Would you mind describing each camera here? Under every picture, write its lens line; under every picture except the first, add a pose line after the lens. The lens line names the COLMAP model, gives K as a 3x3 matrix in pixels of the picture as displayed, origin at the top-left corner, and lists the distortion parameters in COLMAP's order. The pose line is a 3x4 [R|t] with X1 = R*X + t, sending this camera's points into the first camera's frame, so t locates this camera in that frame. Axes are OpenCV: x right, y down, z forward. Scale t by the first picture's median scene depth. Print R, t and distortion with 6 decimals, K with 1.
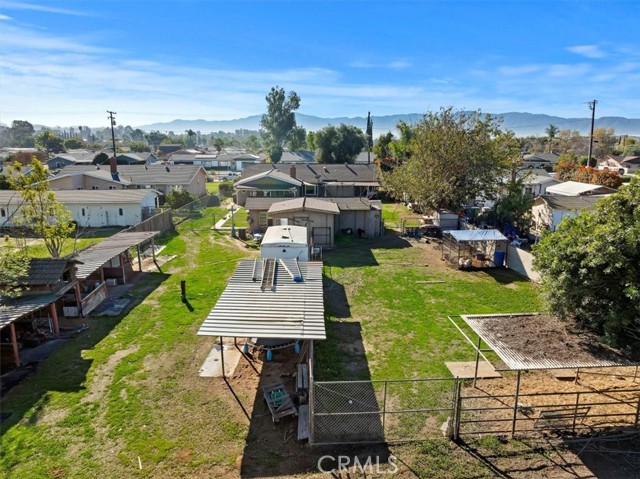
lens RADIAL K [[450.1, 0, 320.0], [0, 450.1, 239.5], [0, 0, 1]] dist [-0.042660, 0.000637]
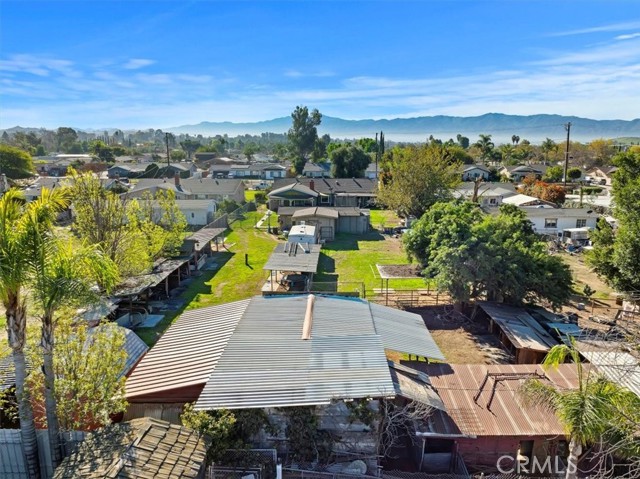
lens RADIAL K [[450.1, 0, 320.0], [0, 450.1, 239.5], [0, 0, 1]] dist [-0.042660, 0.000637]
pose [[0.998514, 0.012088, -0.053133, 0.055065], [-0.012321, 0.999916, -0.004054, 0.020276], [0.053080, 0.004703, 0.998579, -0.481669]]
